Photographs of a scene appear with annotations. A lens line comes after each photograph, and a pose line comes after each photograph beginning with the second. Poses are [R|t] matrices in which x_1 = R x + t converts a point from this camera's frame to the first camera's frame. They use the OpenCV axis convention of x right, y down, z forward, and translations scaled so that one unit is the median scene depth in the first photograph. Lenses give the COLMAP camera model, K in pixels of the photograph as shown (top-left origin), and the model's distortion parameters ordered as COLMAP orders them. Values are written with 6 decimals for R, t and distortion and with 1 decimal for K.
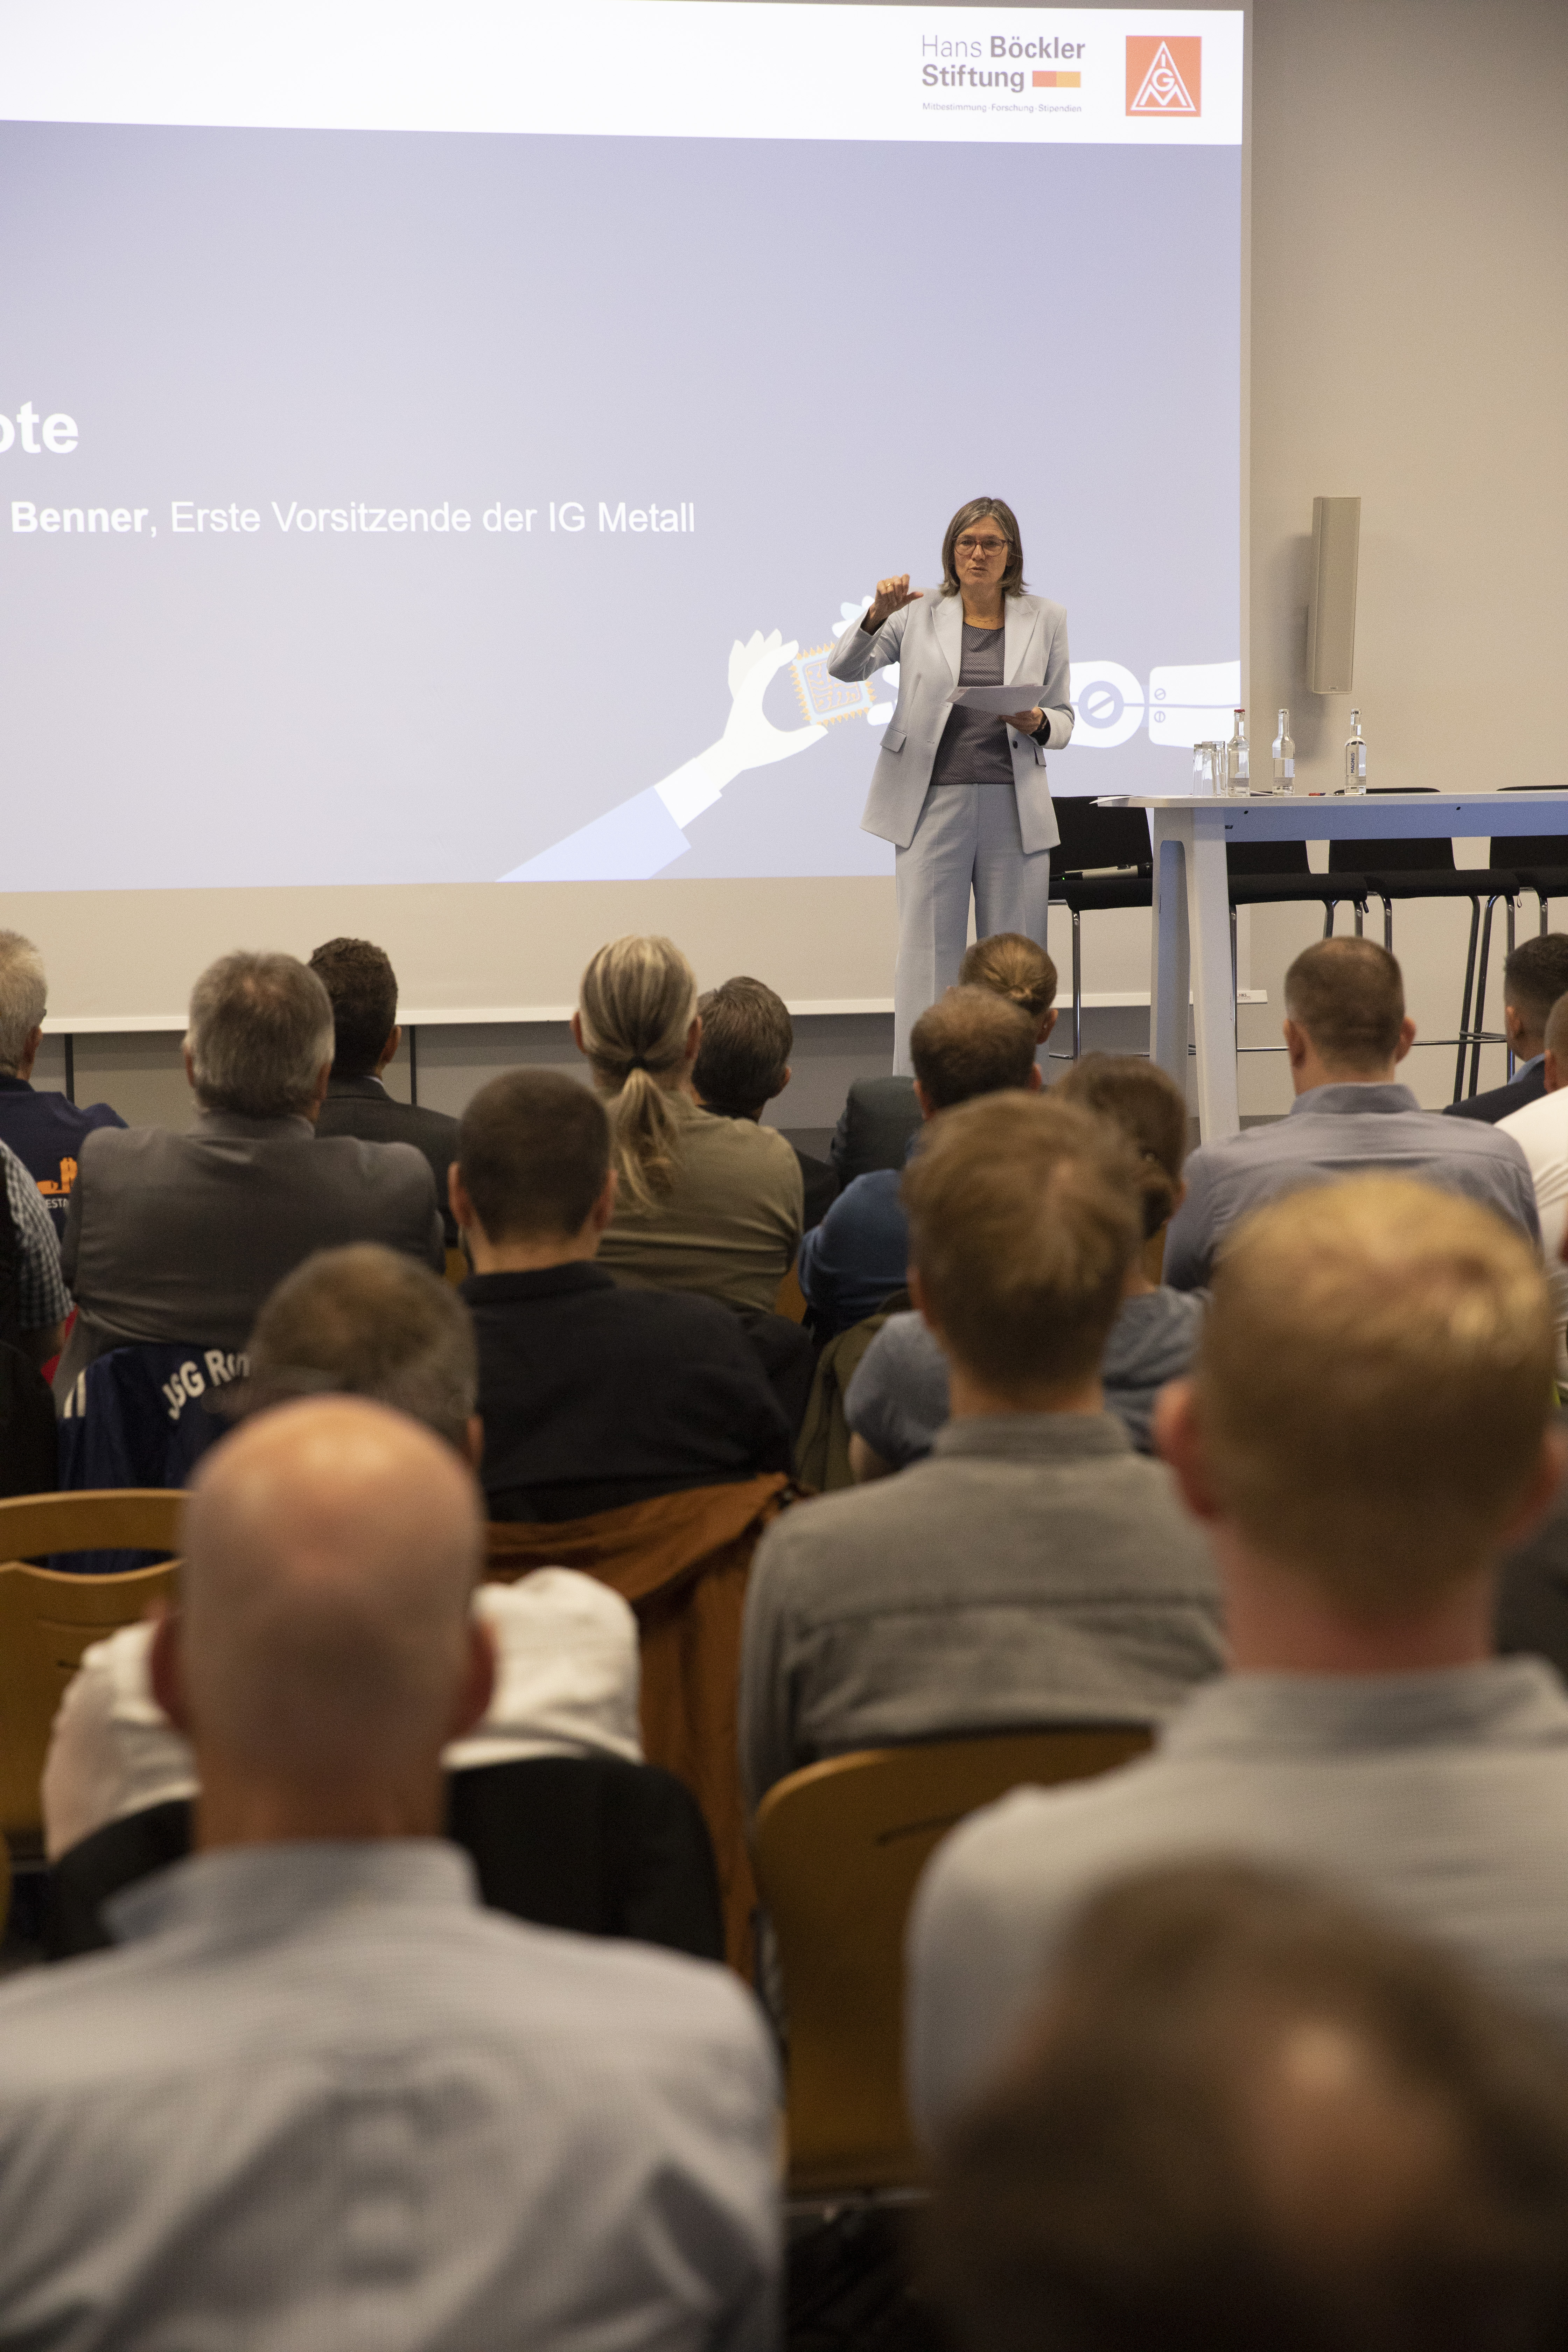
lens RADIAL K [[4113.8, 0, 784.0], [0, 4113.8, 1176.0], [0, 0, 1]] dist [0.152024, 0.400543]
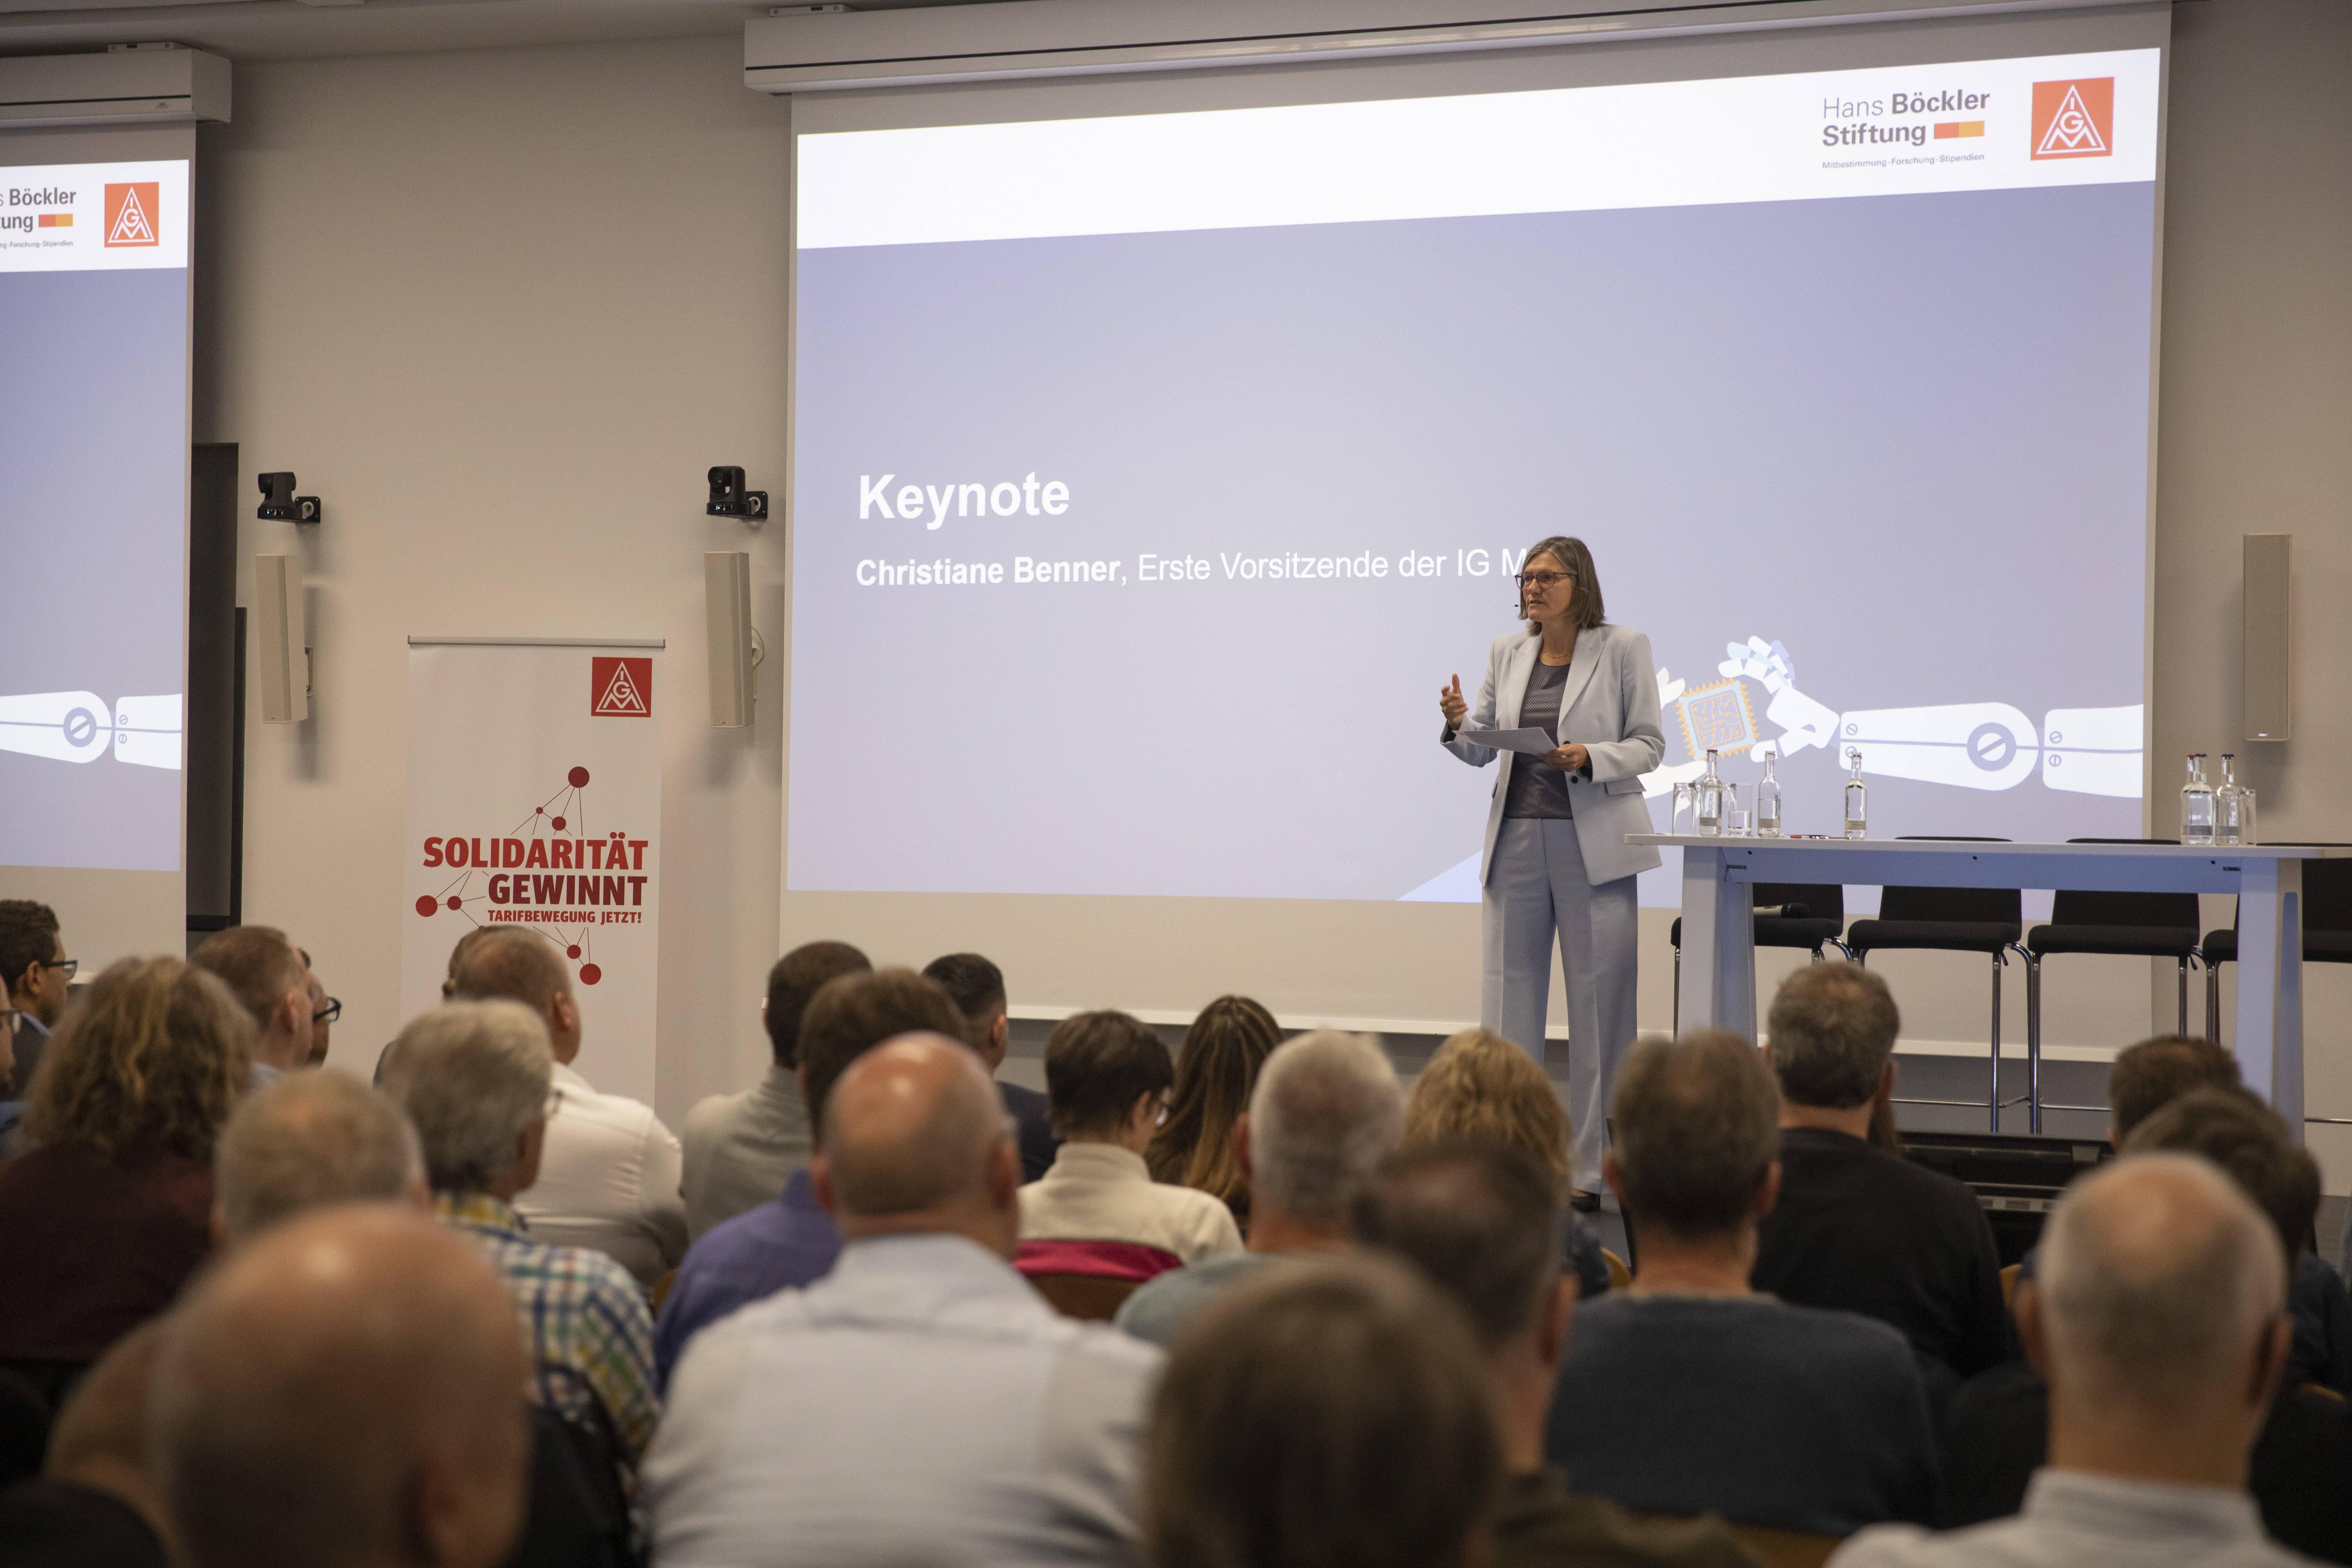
lens RADIAL K [[4113.8, 0, 1176.0], [0, 4113.8, 784.0], [0, 0, 1]] dist [0.152024, 0.400543]
pose [[0.823251, 0.023263, -0.567200, 0.483536], [-0.081150, 0.993721, -0.077027, -0.014855], [0.561847, 0.109441, 0.819970, 0.093060]]
